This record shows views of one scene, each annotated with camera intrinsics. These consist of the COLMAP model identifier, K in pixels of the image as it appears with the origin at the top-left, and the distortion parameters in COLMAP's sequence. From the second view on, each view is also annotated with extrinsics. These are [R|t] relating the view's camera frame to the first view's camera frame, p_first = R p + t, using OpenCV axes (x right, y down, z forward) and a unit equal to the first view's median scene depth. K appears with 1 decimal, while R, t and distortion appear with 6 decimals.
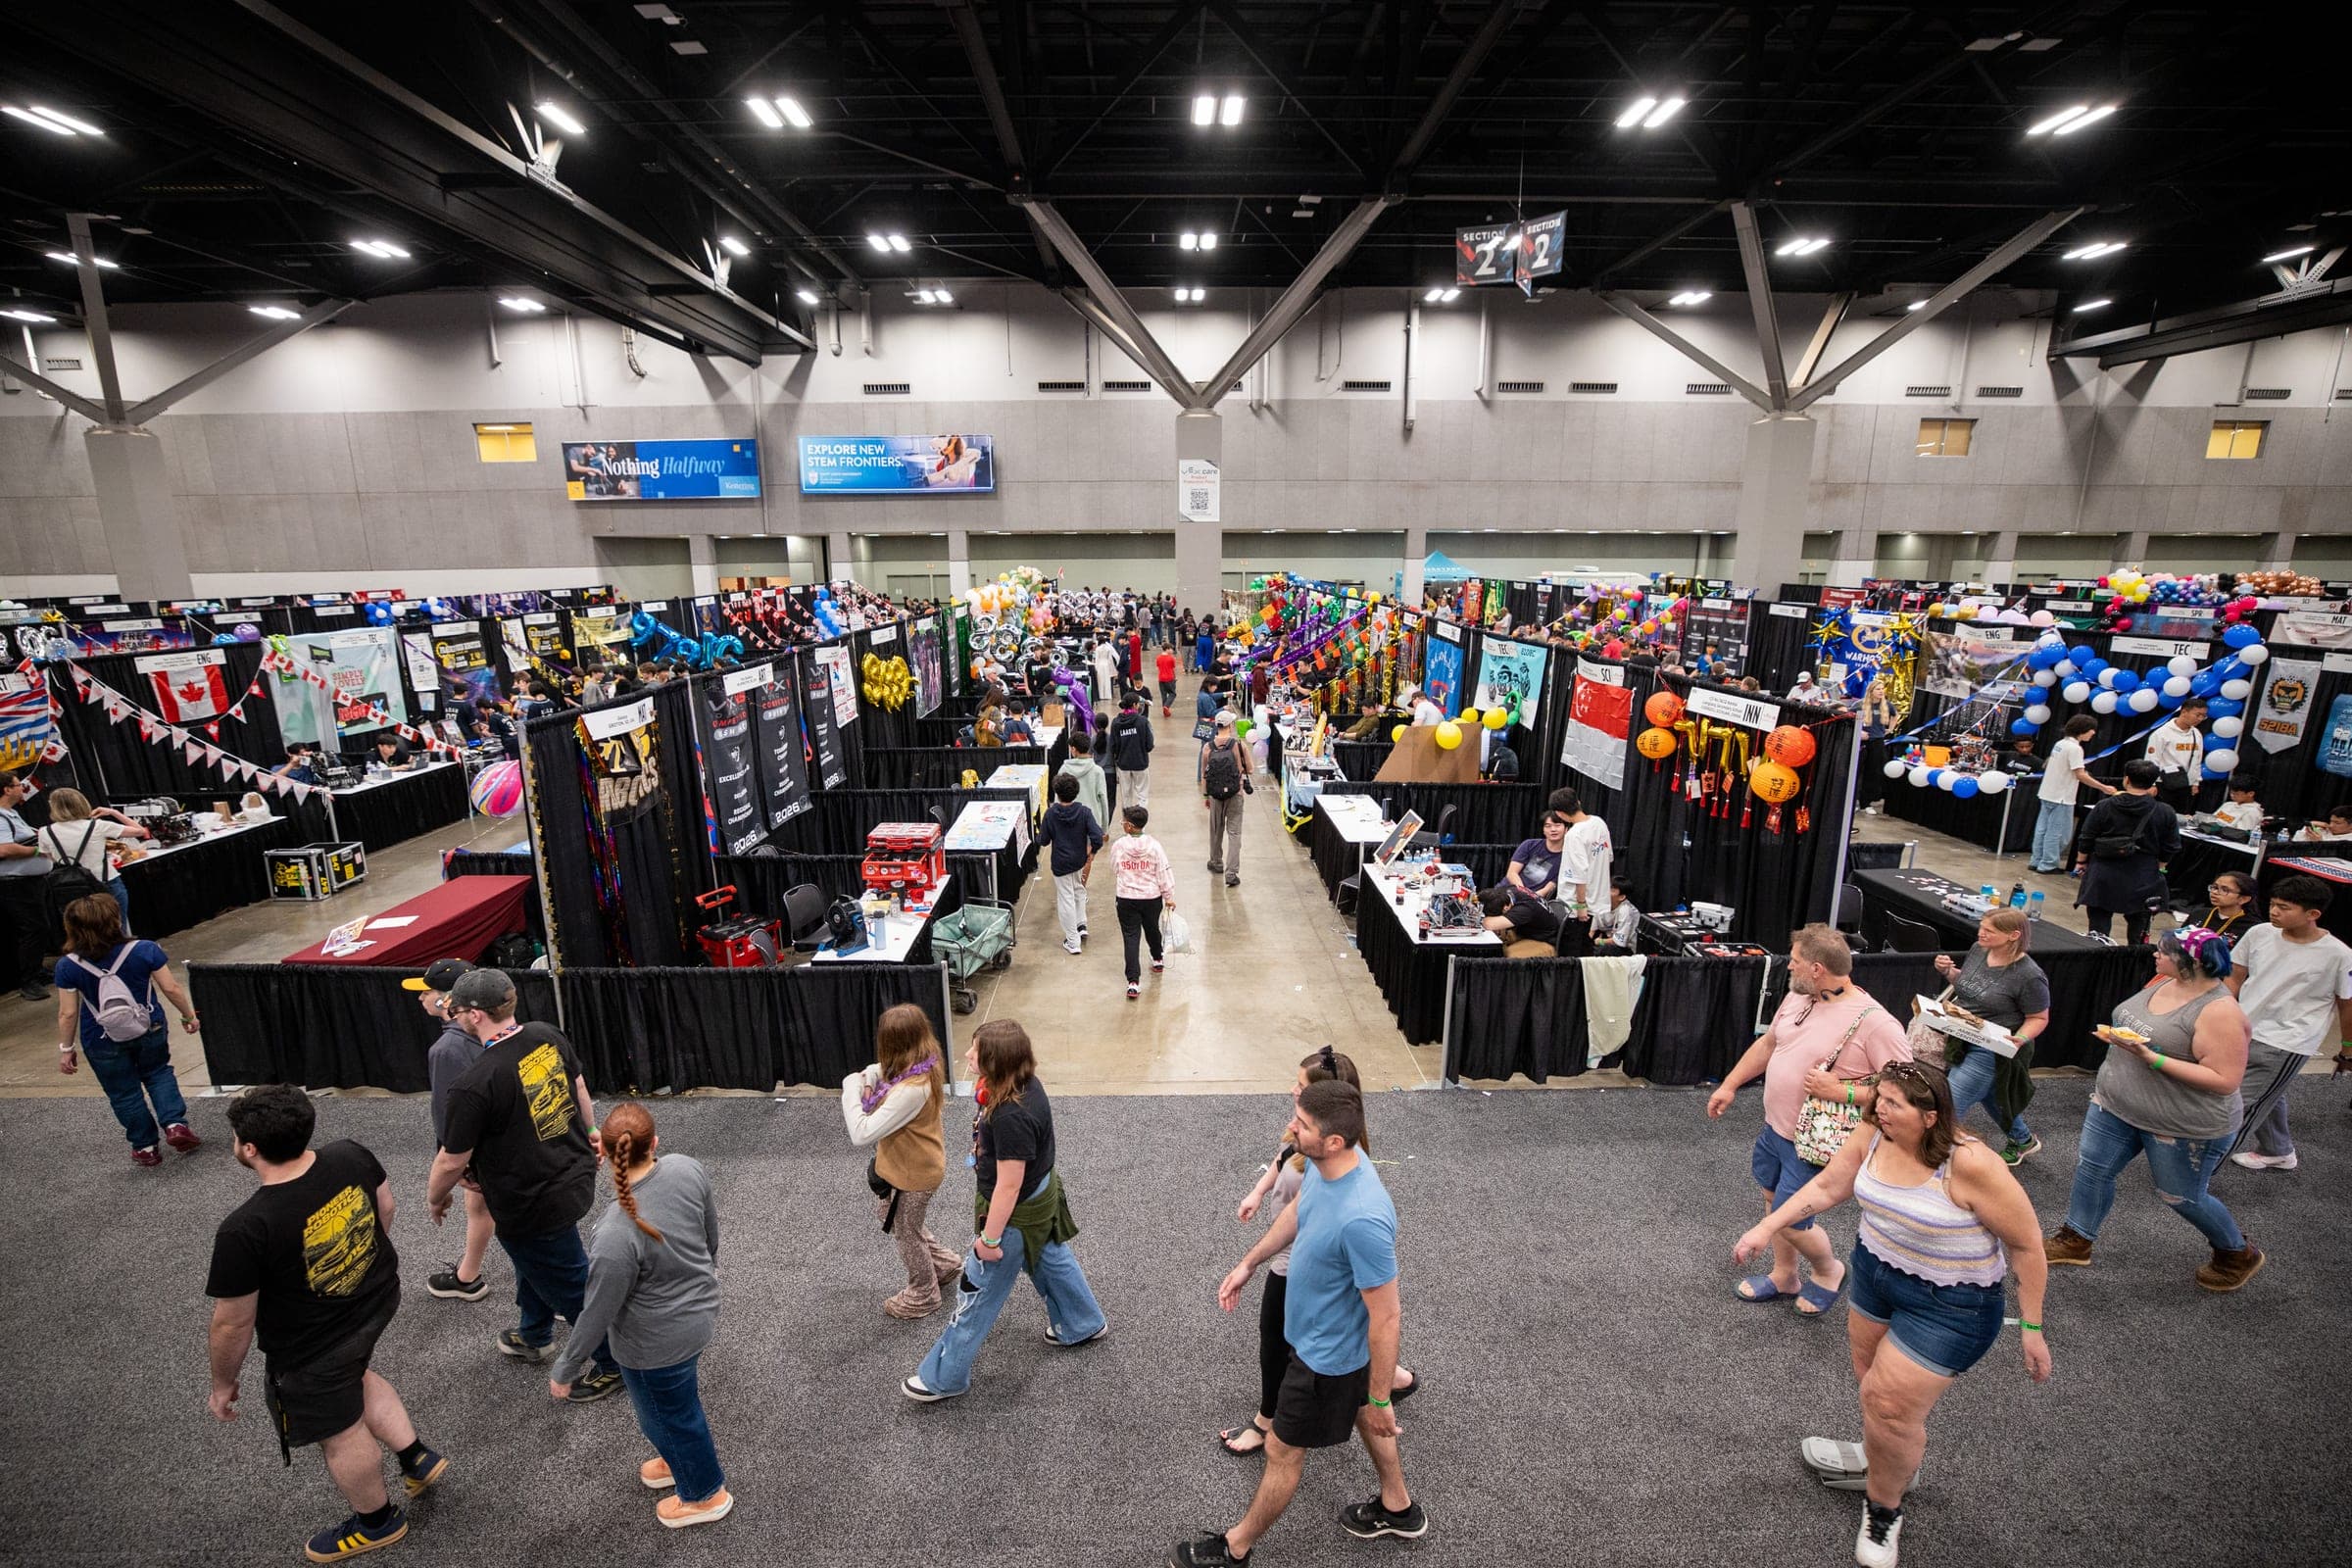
lens RADIAL K [[980.6, 0, 1169.0], [0, 980.6, 783.9], [0, 0, 1]] dist [-0.032553, 0.005102]
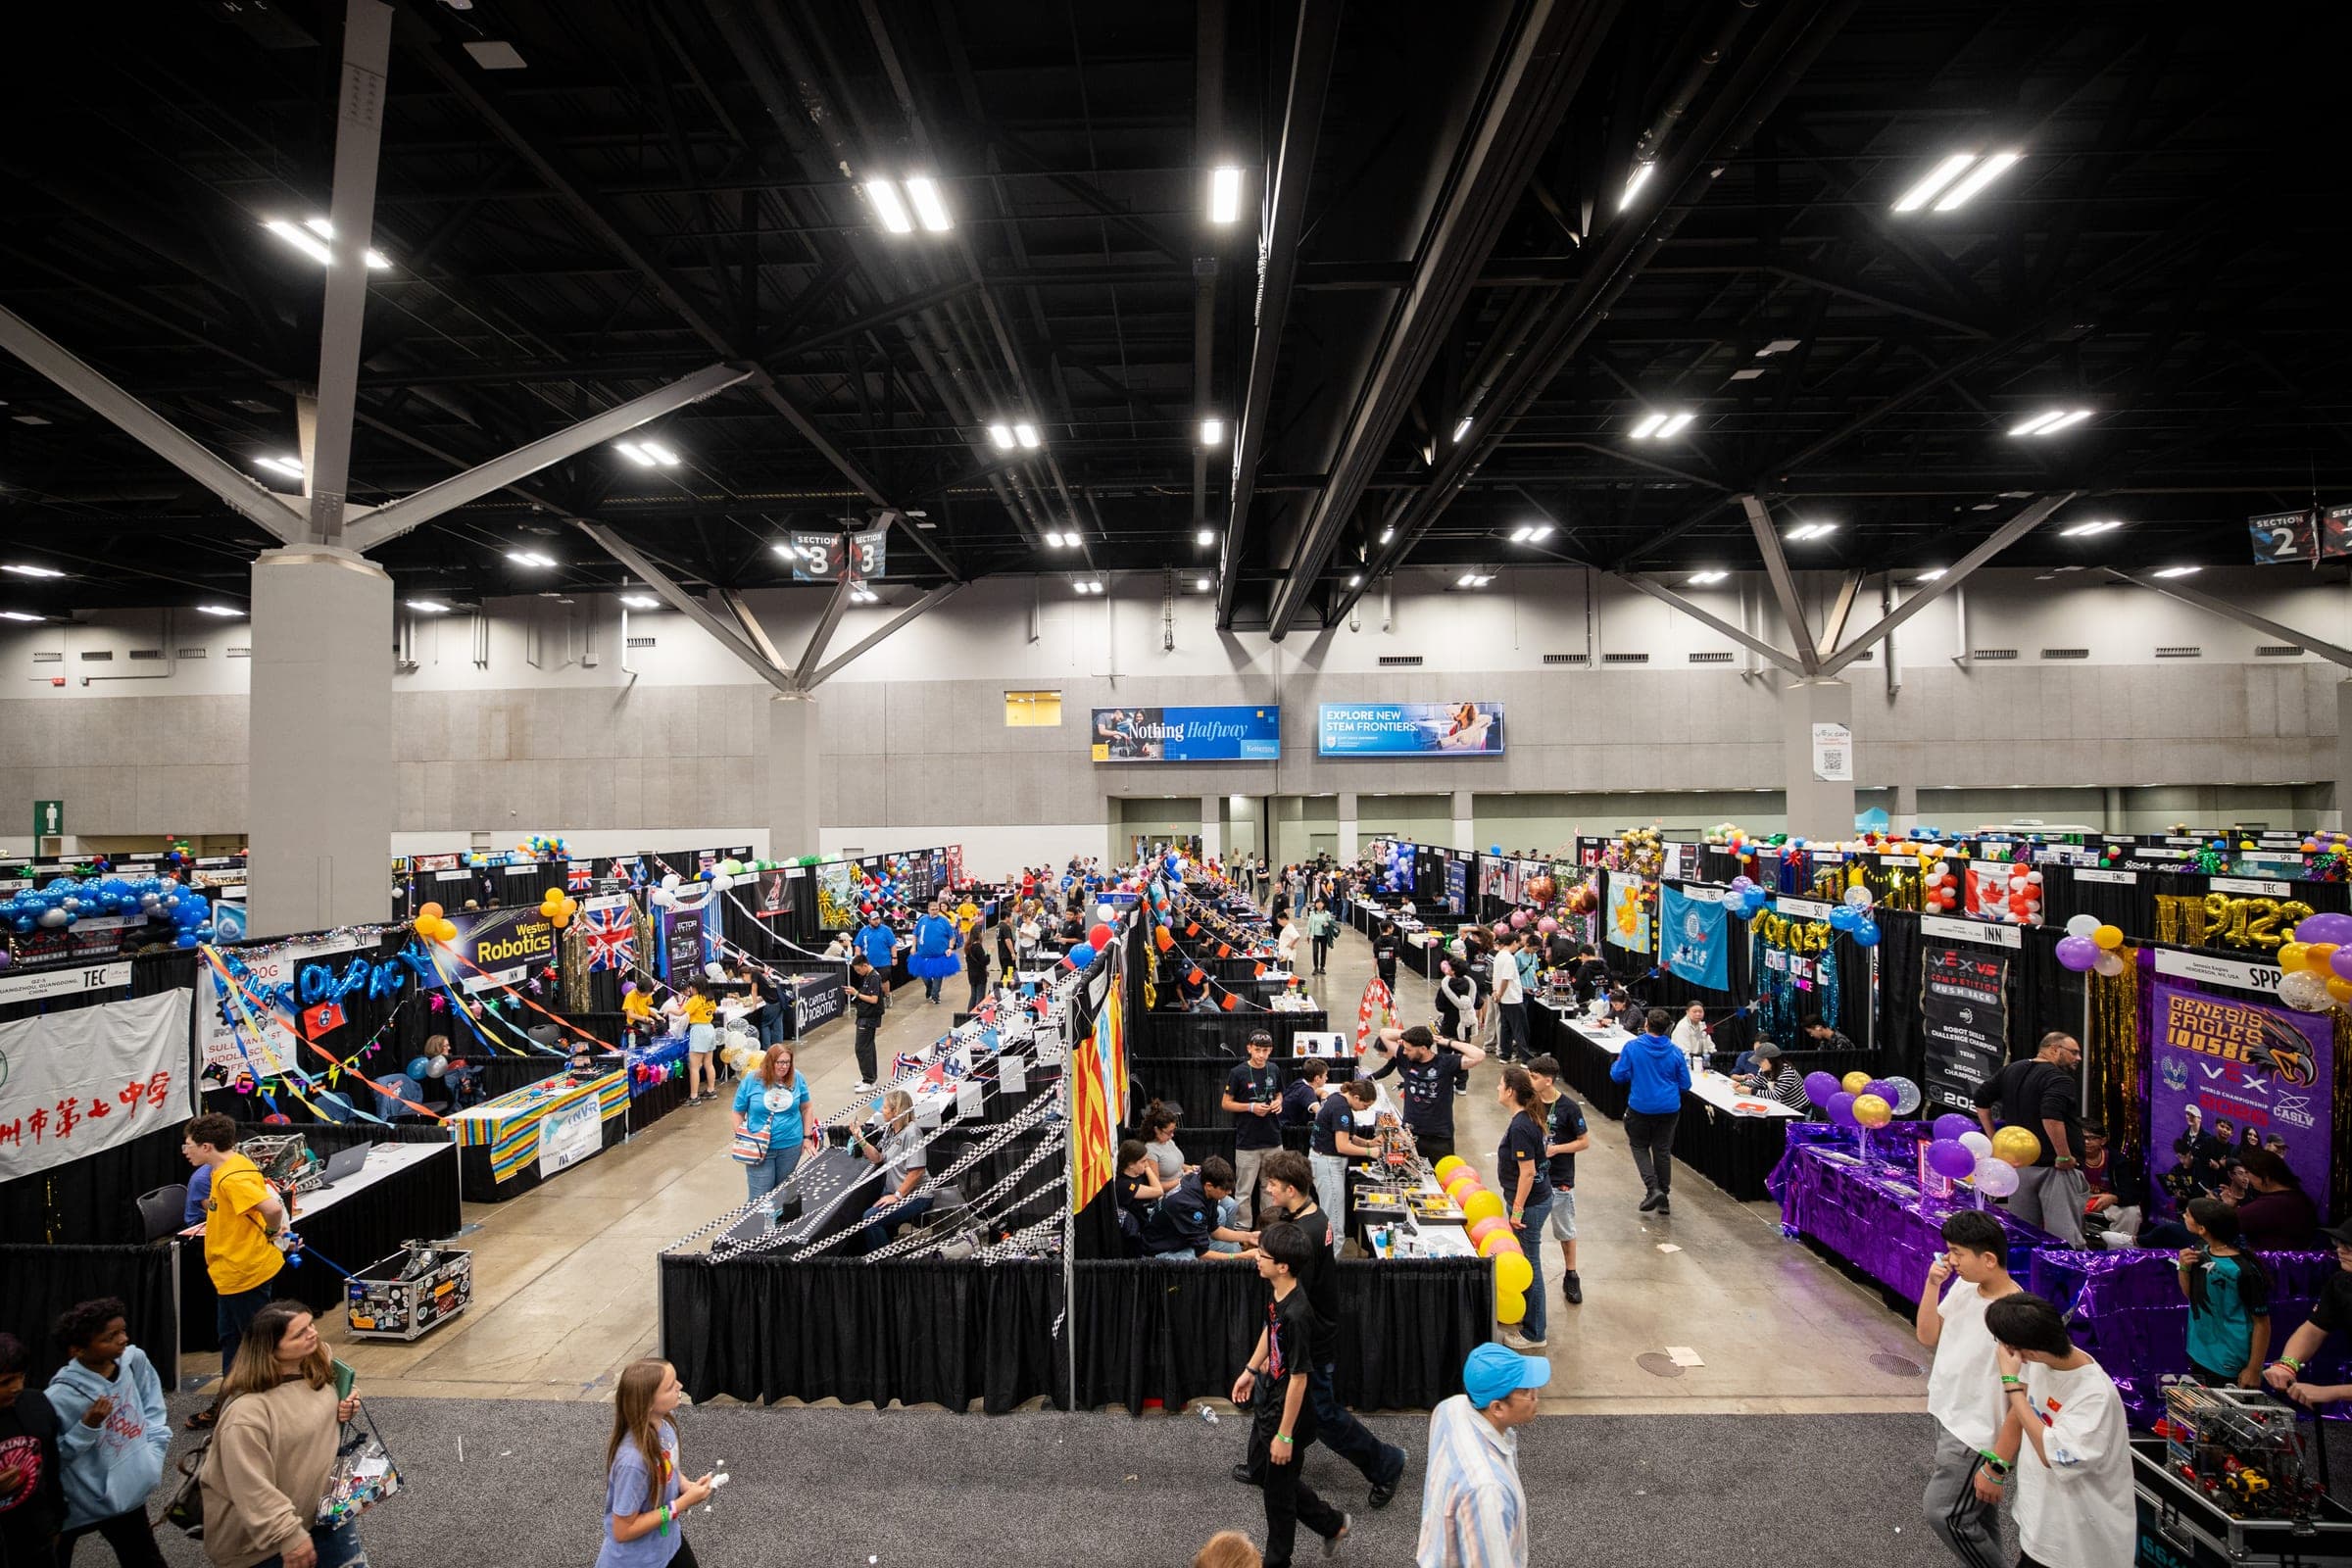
lens RADIAL K [[980.6, 0, 1168.9], [0, 980.6, 780.0], [0, 0, 1]] dist [-0.032553, 0.005102]
pose [[0.999284, -0.006113, -0.037333, -0.496245], [-0.003999, 0.964259, -0.264932, 0.002069], [0.037618, 0.264892, 0.963544, -0.000407]]
